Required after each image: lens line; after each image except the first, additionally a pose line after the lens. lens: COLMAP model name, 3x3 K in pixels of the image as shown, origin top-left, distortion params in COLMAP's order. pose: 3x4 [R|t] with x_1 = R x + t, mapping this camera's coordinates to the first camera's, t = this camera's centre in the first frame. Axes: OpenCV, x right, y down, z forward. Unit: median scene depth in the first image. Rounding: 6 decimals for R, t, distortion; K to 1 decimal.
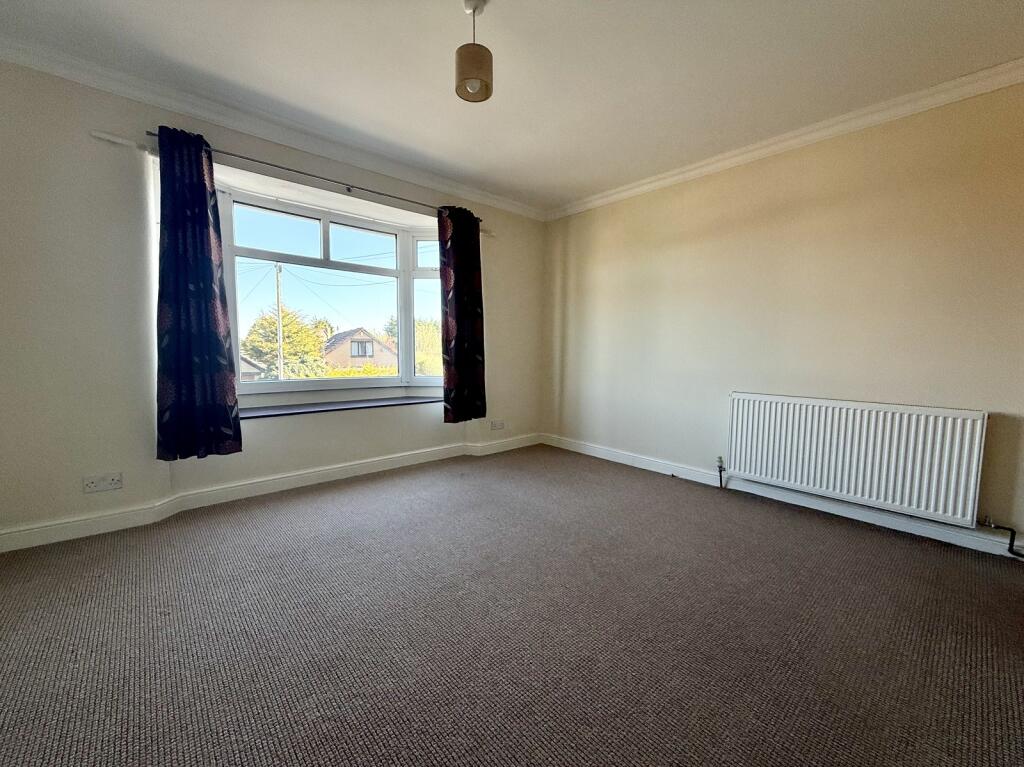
lens RADIAL K [[411.4, 0, 511.3], [0, 411.4, 381.0], [0, 0, 1]] dist [-0.001972, -0.000097]
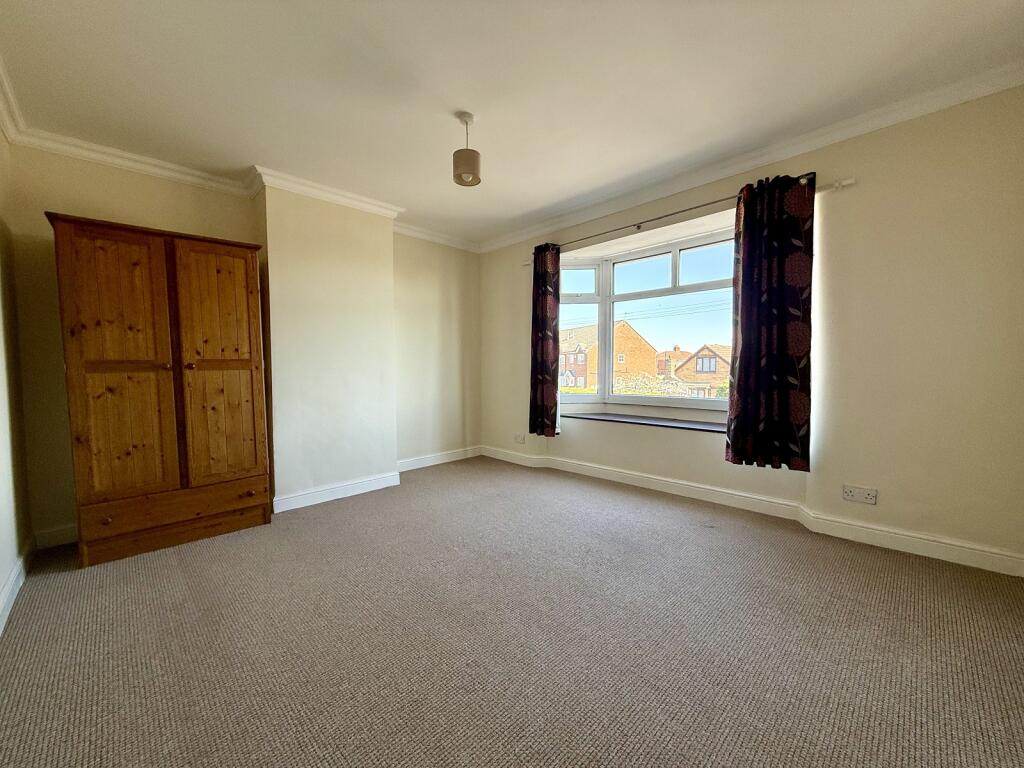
lens RADIAL K [[411.4, 0, 514.5], [0, 411.4, 385.5], [0, 0, 1]] dist [-0.001972, -0.000097]
pose [[0.055000, 0.032897, -0.997944, 0.644584], [-0.068769, 0.997209, 0.029083, -0.040953], [0.996115, 0.067028, 0.057108, 0.563136]]
